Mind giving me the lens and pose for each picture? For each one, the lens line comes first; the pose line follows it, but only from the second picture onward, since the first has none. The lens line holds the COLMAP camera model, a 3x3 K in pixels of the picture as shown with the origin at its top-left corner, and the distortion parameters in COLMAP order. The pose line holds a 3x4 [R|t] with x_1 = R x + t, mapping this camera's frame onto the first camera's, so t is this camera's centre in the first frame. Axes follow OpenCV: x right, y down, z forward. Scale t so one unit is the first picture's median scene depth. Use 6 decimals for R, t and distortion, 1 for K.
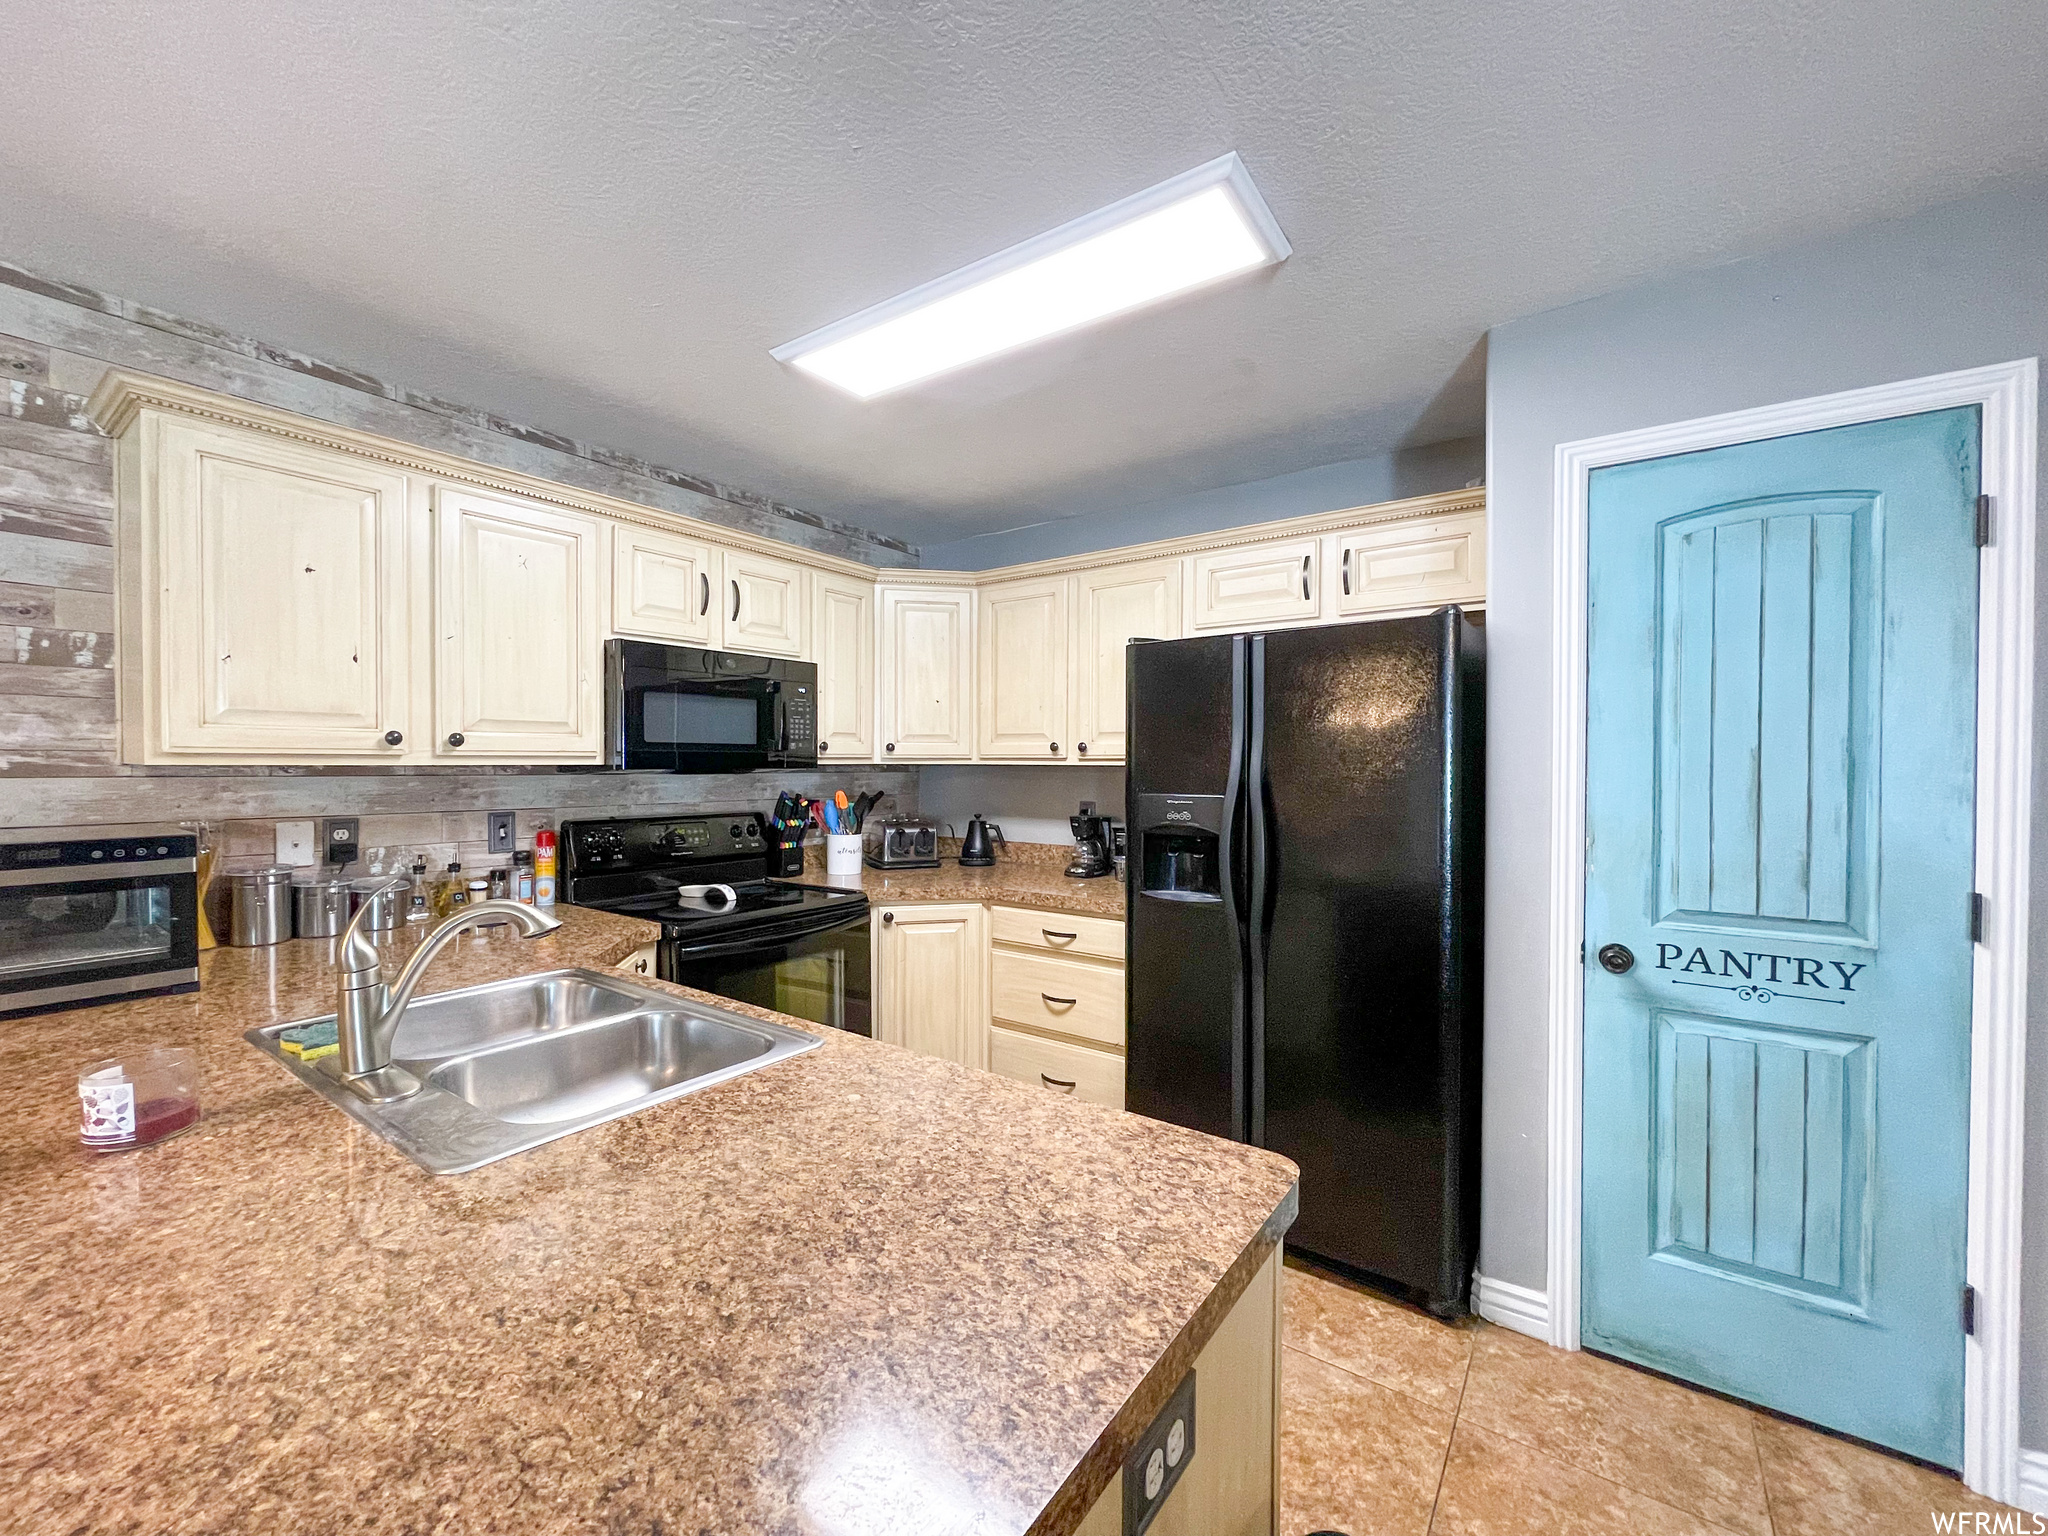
lens RADIAL K [[834.9, 0, 1019.5], [0, 834.9, 740.5], [0, 0, 1]] dist [0.006400, -0.000917]
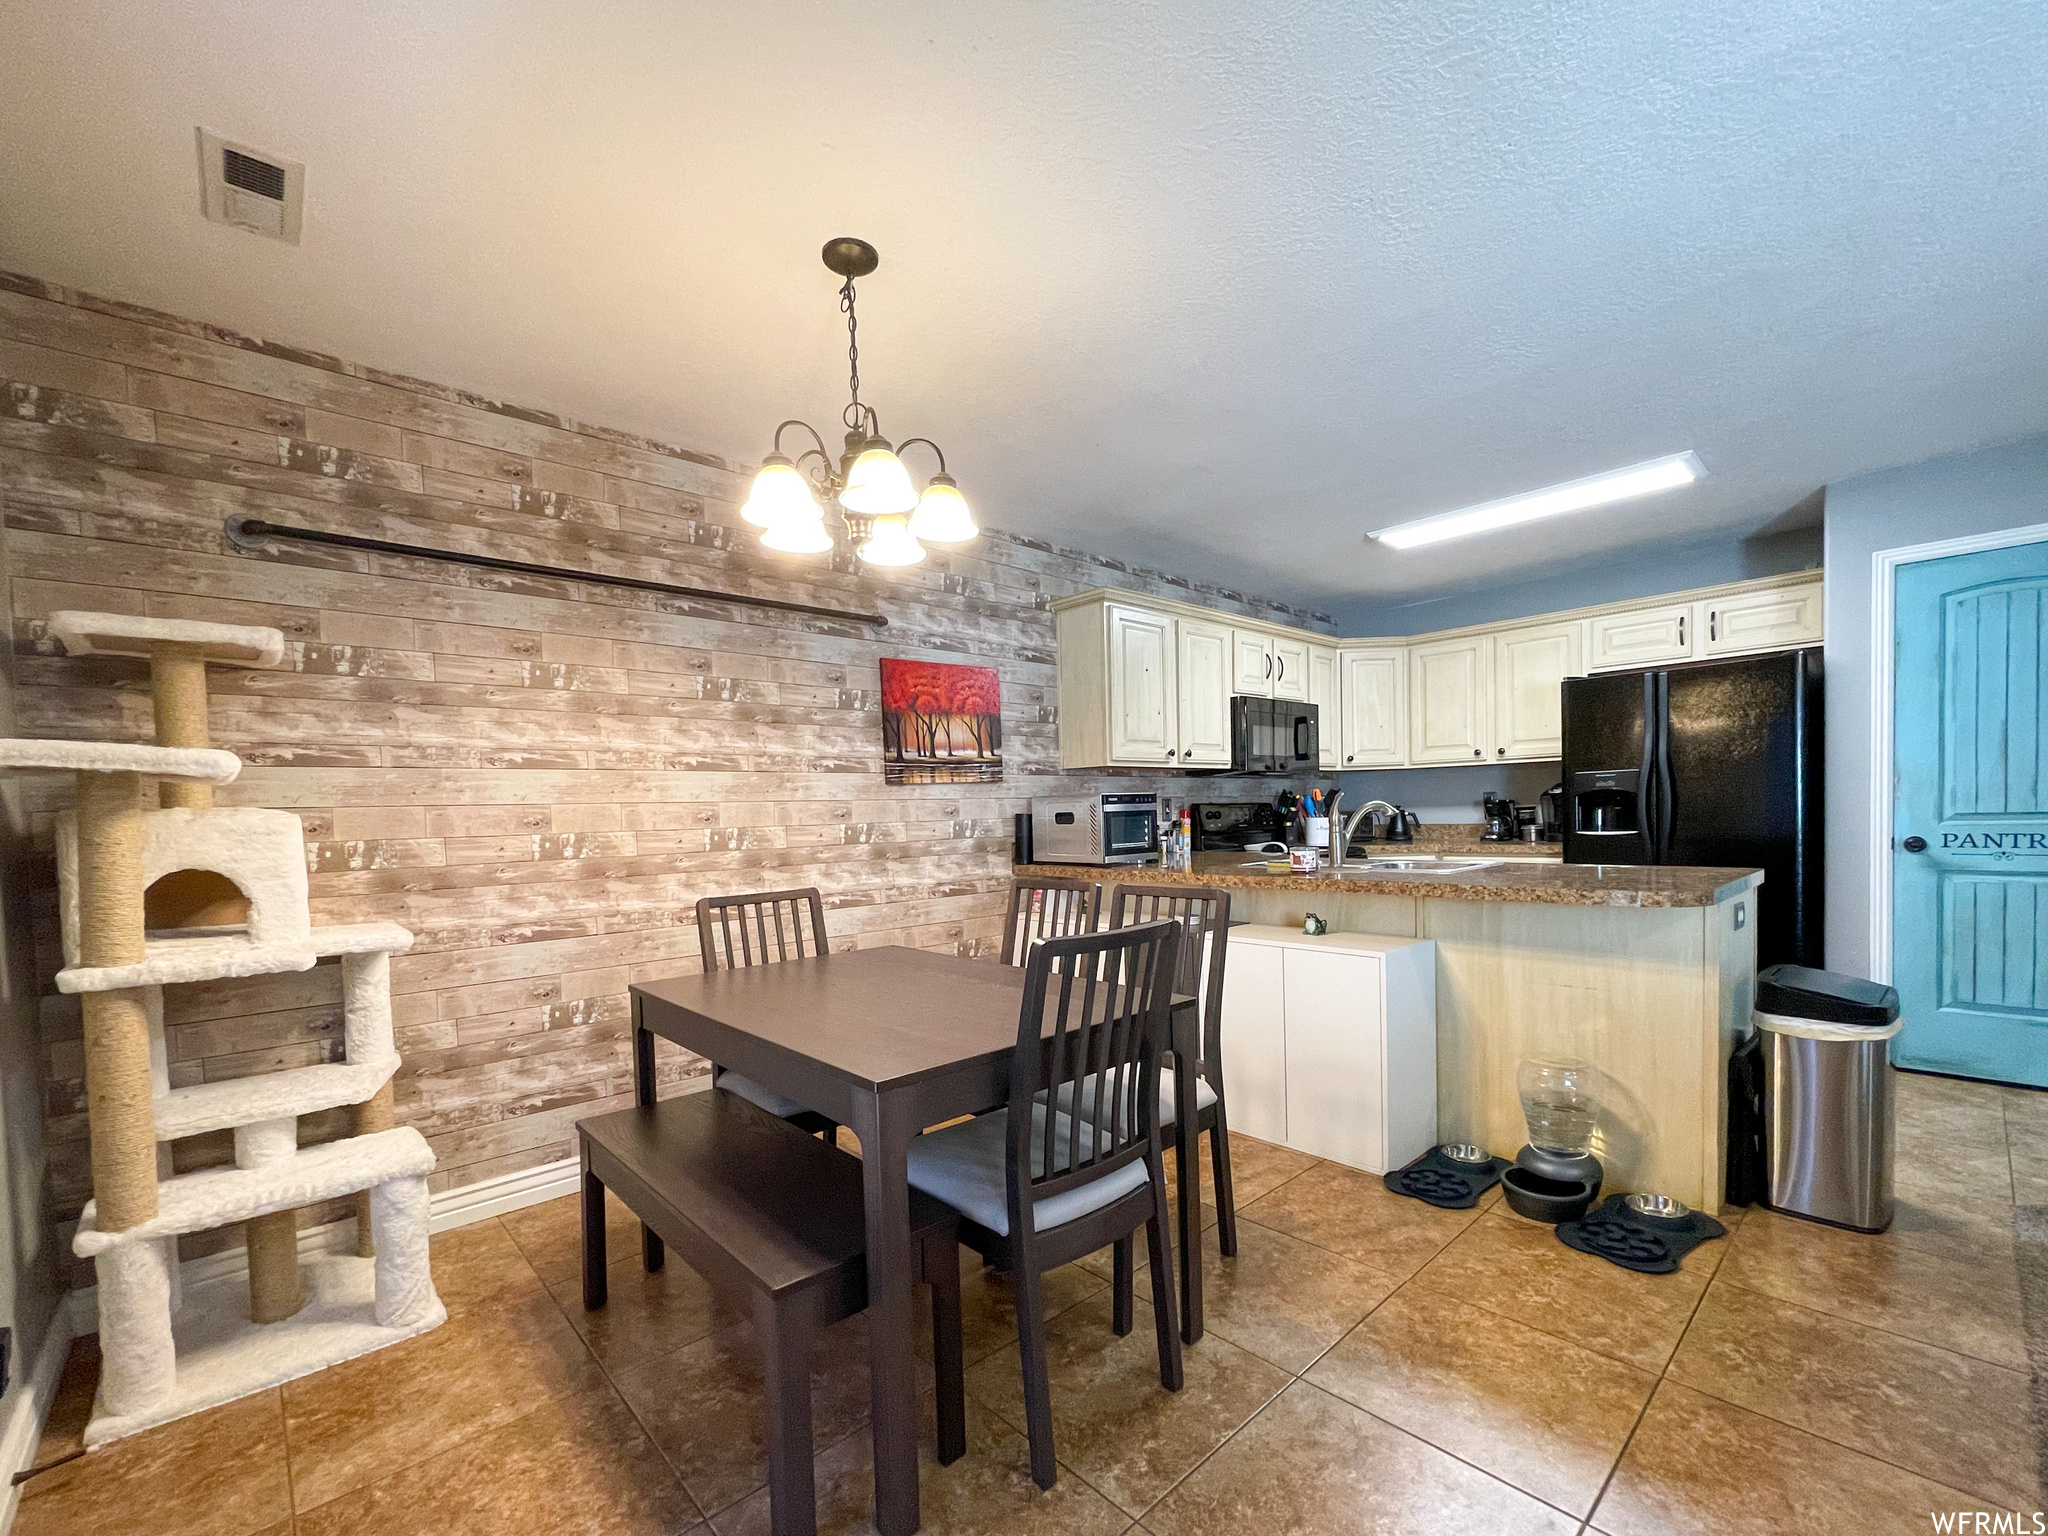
lens RADIAL K [[834.9, 0, 1060.0], [0, 834.9, 805.3], [0, 0, 1]] dist [0.006400, -0.000917]
pose [[0.978439, -0.027536, -0.204693, -0.484694], [0.033078, 0.999172, 0.023700, 0.052857], [0.203870, -0.029959, 0.978539, -0.773467]]
